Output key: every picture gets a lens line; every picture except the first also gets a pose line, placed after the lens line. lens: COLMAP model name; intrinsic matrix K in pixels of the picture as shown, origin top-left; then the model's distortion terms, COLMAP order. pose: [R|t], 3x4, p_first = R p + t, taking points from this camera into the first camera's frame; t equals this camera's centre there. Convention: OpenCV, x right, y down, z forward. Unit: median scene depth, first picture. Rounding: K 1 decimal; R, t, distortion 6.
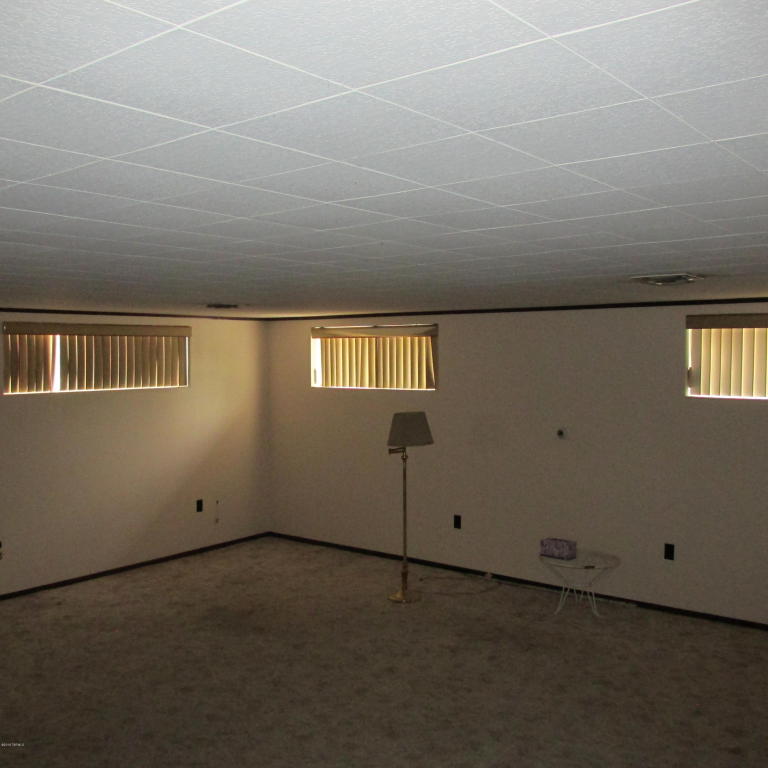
lens RADIAL K [[843.2, 0, 384.0], [0, 843.2, 384.0], [0, 0, 1]] dist [-0.062157, 0.034474]
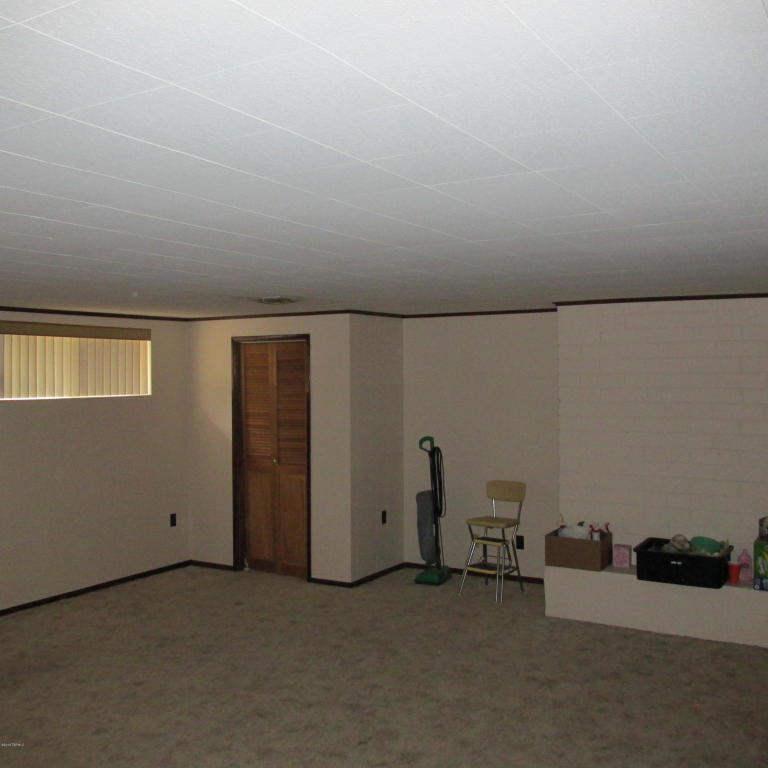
lens RADIAL K [[843.2, 0, 384.0], [0, 843.2, 384.0], [0, 0, 1]] dist [-0.062157, 0.034474]
pose [[-0.129697, -0.010387, 0.991499, -0.815896], [0.040695, 0.999047, 0.015789, -0.002386], [-0.990718, 0.042397, -0.129151, 0.761065]]
